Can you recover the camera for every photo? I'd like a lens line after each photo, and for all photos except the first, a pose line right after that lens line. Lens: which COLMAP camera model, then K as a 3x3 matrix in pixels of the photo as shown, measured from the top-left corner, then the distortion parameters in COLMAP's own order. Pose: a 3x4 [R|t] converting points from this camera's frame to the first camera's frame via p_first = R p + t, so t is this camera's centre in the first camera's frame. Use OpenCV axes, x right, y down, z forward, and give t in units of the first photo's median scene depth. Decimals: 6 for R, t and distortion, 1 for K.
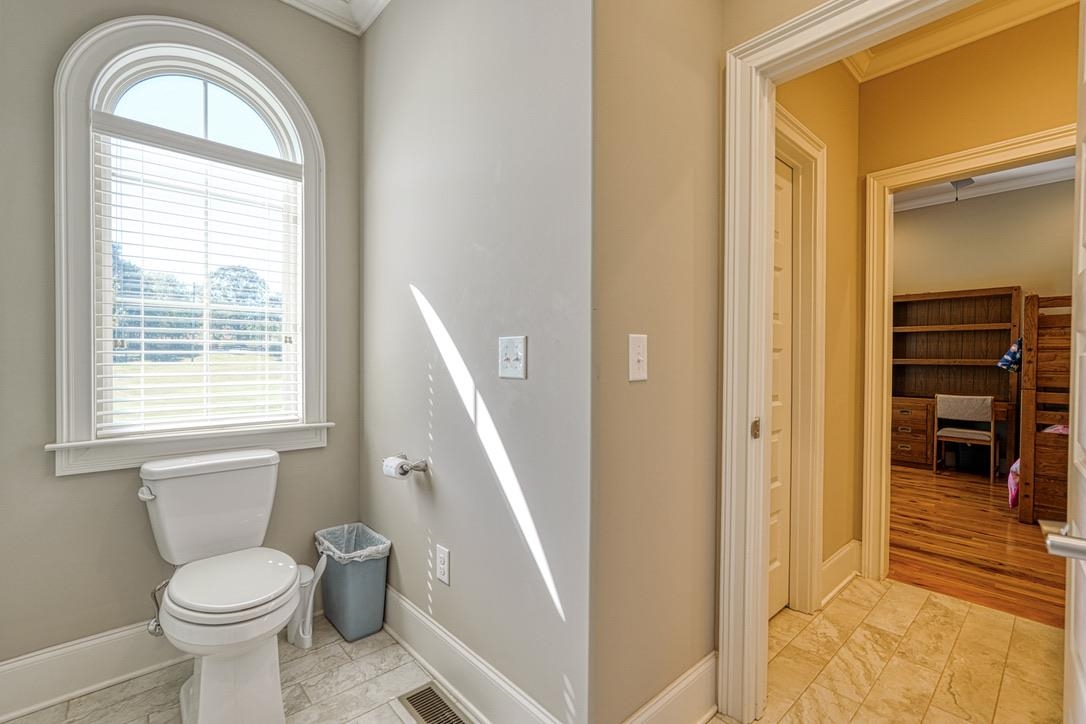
lens RADIAL K [[470.7, 0, 543.0], [0, 470.7, 362.0], [0, 0, 1]] dist [-0.004226, -0.000552]
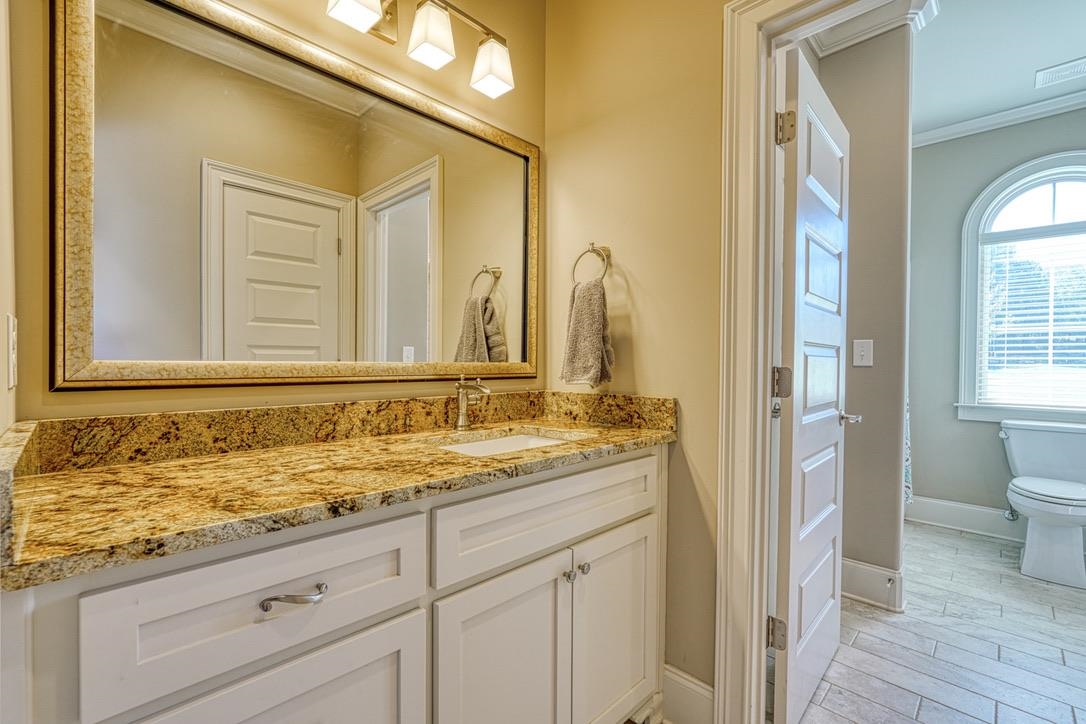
lens RADIAL K [[470.7, 0, 543.0], [0, 470.7, 362.0], [0, 0, 1]] dist [-0.004226, -0.000552]
pose [[0.061393, 0.009672, -0.998067, 0.830973], [-0.020794, 0.999748, 0.008409, 0.013499], [0.997897, 0.020238, 0.061579, -0.876820]]
